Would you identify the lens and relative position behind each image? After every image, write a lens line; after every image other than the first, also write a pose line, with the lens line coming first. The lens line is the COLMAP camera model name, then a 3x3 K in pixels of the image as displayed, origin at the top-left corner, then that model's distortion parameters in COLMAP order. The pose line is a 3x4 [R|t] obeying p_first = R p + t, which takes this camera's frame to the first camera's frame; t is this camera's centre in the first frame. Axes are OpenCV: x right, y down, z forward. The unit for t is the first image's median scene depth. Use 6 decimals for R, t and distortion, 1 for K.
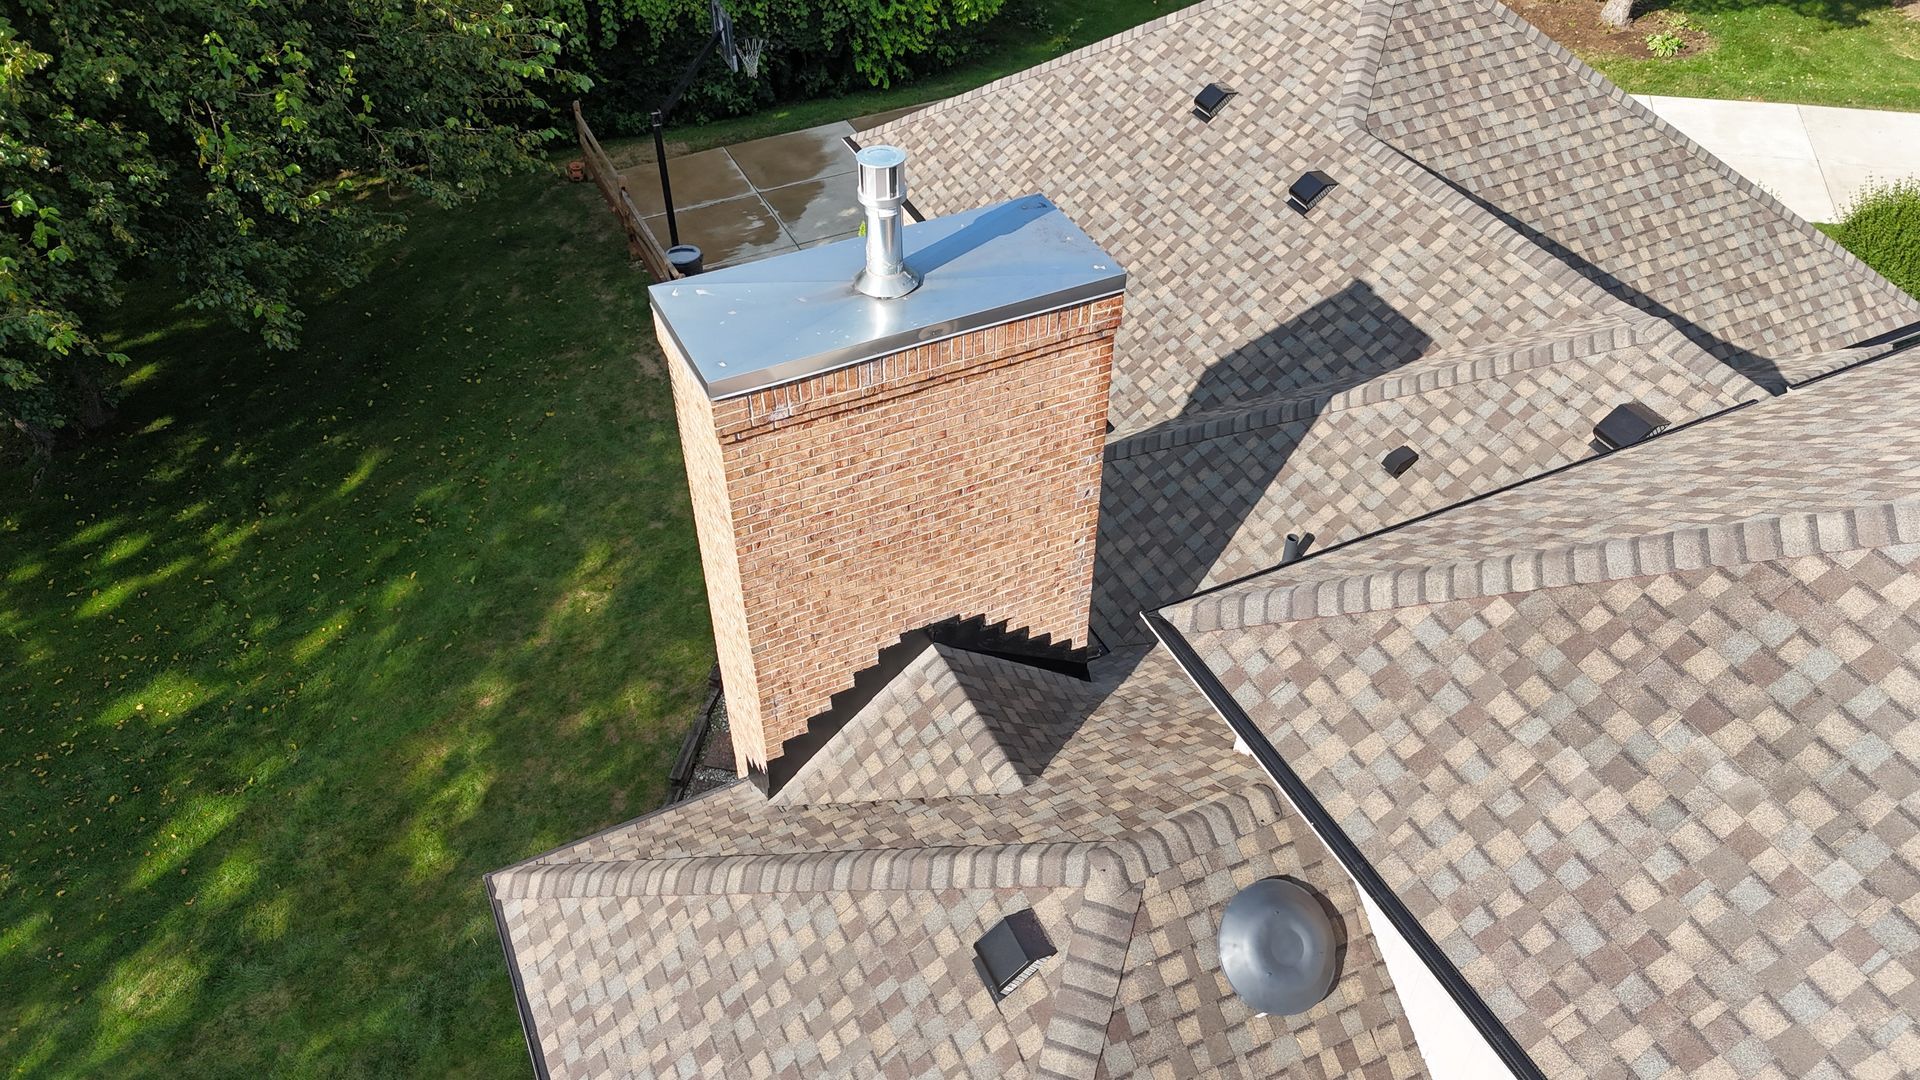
lens RADIAL K [[1425.3, 0, 954.3], [0, 1425.3, 547.0], [0, 0, 1]] dist [0.056222, -0.047984]
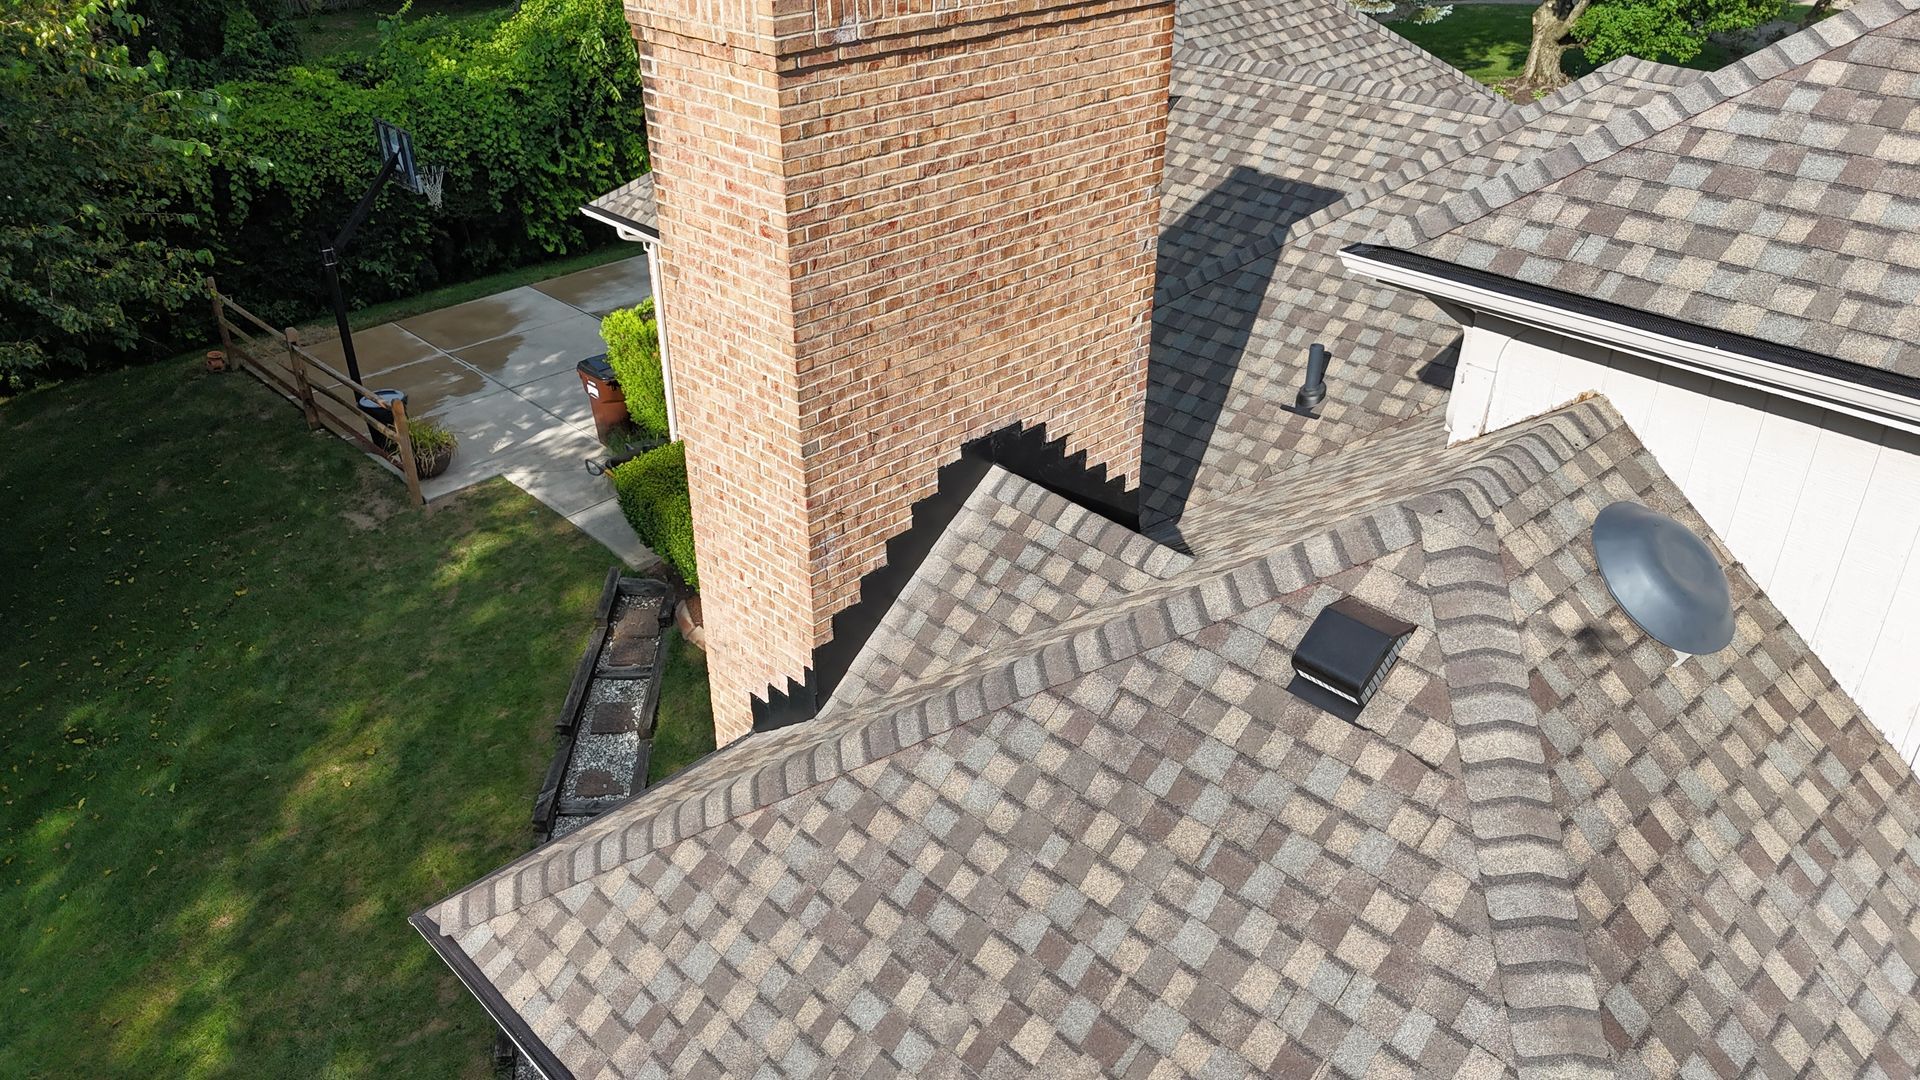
lens RADIAL K [[1425.3, 0, 957.8], [0, 1425.3, 551.8], [0, 0, 1]] dist [0.056222, -0.047984]
pose [[0.948663, -0.155289, 0.275543, -0.245282], [0.210275, 0.960423, -0.182682, 0.242119], [-0.236269, 0.231244, 0.943771, 0.276761]]
